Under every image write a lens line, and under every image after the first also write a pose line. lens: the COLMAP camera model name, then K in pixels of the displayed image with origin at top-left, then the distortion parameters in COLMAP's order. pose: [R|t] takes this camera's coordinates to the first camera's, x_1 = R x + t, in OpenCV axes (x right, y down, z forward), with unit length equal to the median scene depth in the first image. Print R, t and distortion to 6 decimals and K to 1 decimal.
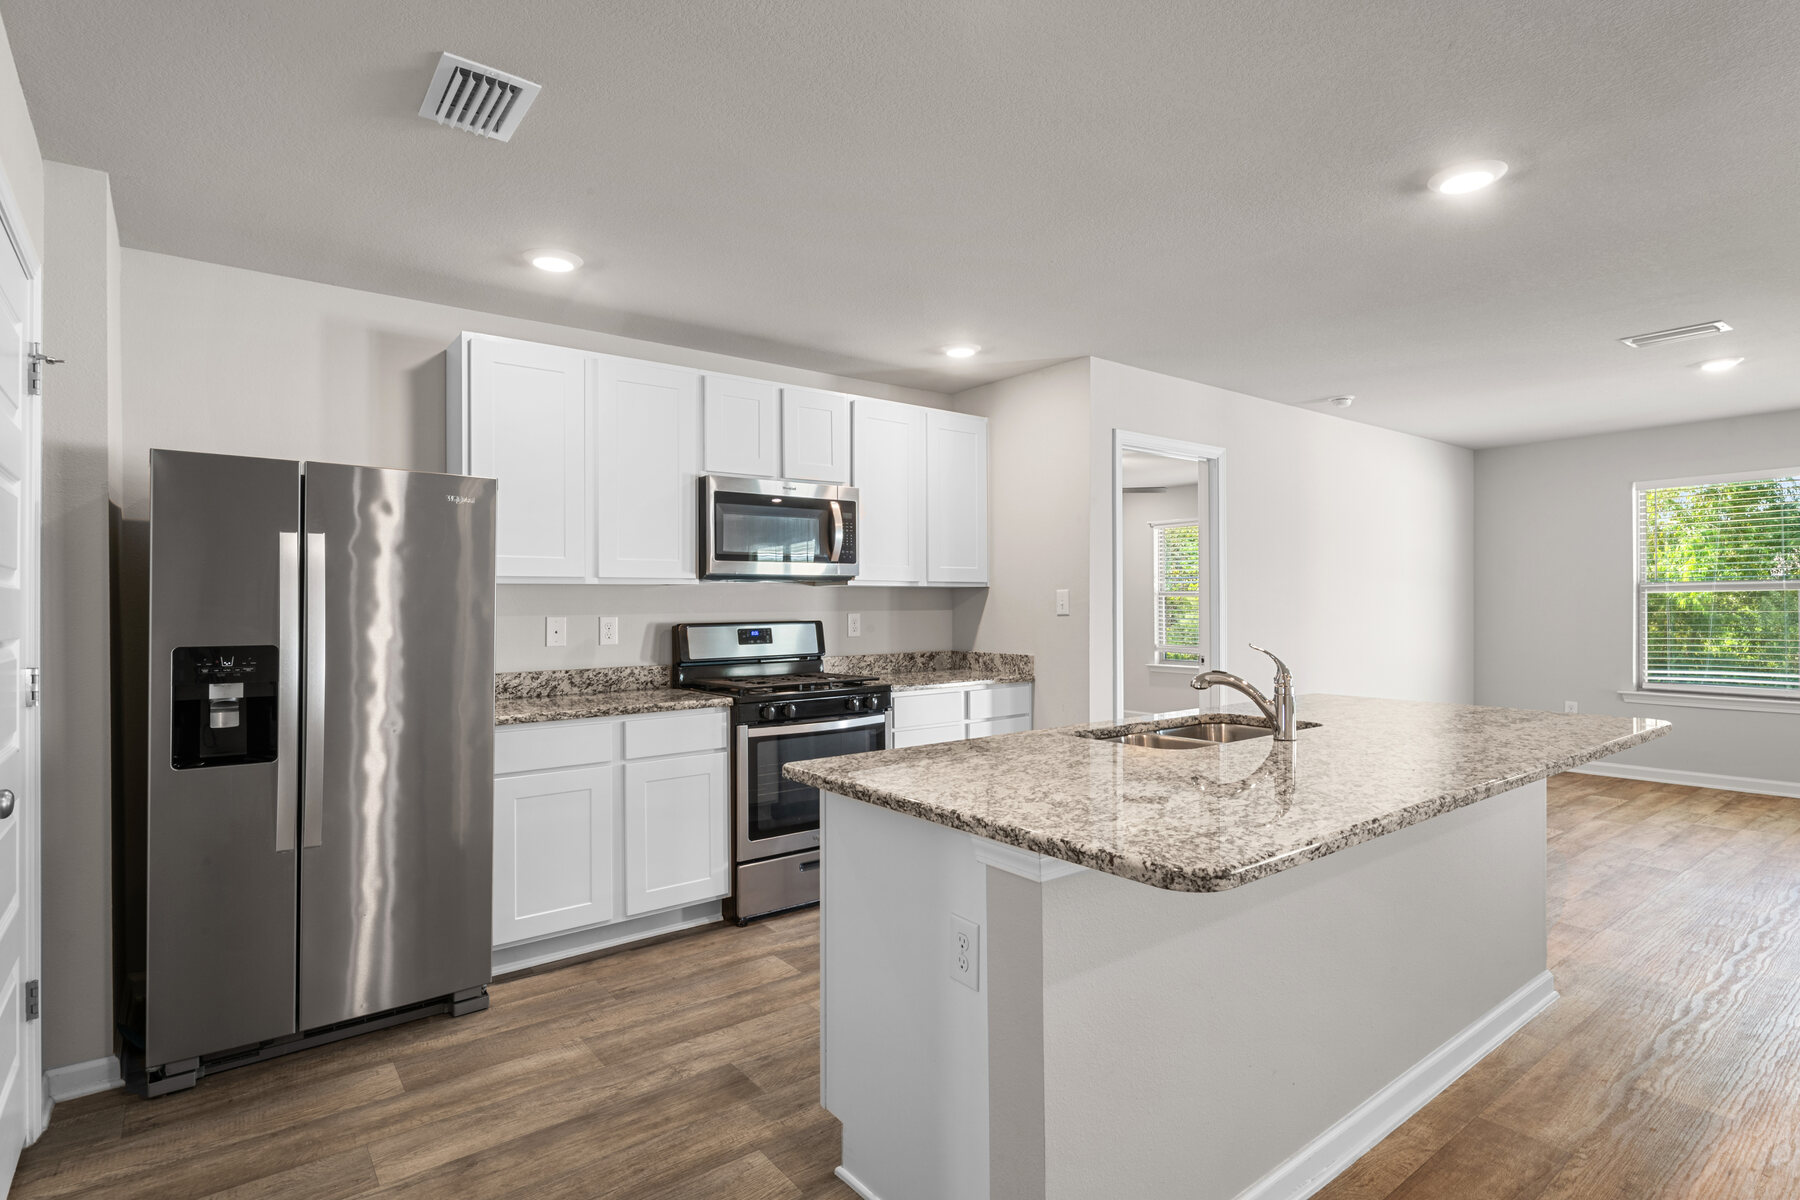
lens RADIAL K [[887.7, 0, 903.5], [0, 887.7, 602.8], [0, 0, 1]] dist [0.006337, 0.000244]
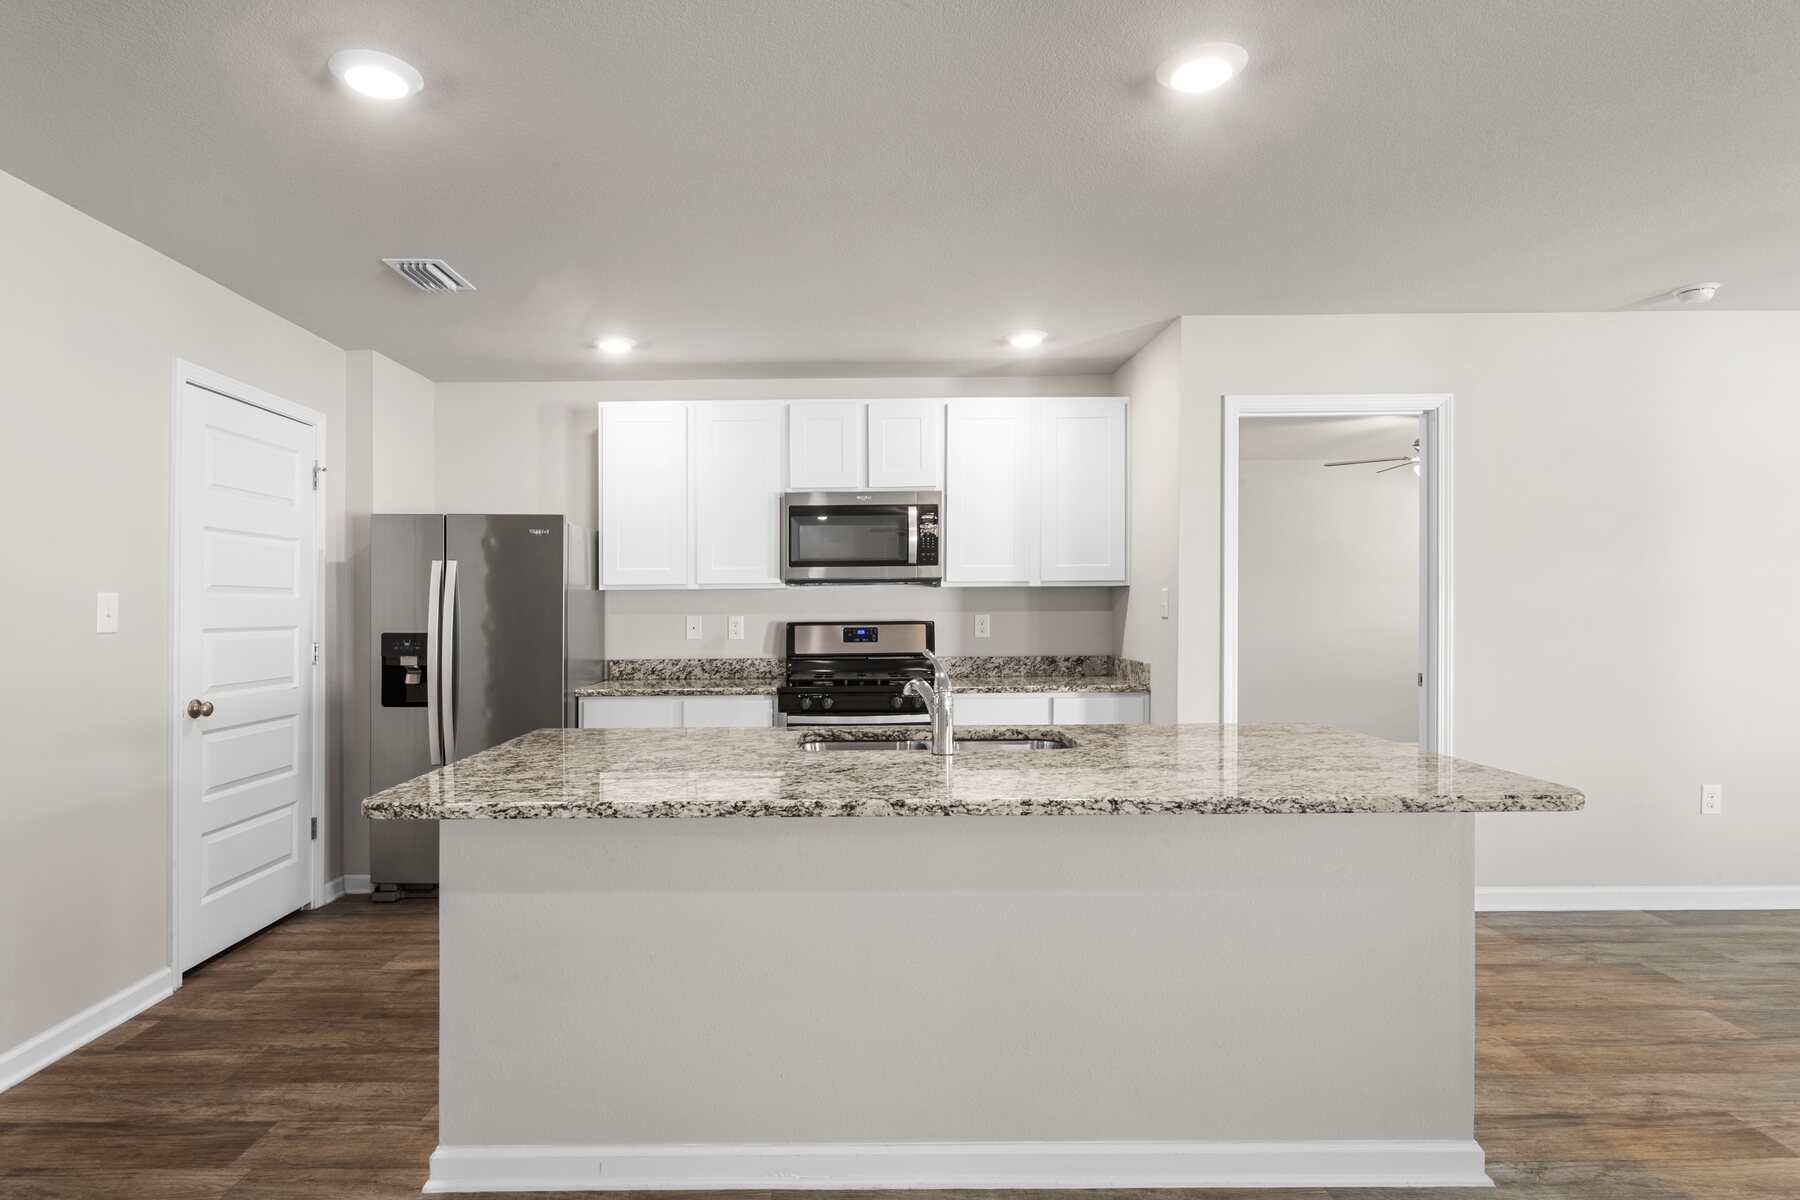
lens RADIAL K [[946.3, 0, 889.0], [0, 946.3, 609.7], [0, 0, 1]] dist [-0.005423, 0.000840]
pose [[0.791501, 0.002075, -0.611164, 0.604554], [0.003474, 0.999963, 0.007893, -0.002125], [0.611158, -0.008371, 0.791465, 0.115957]]
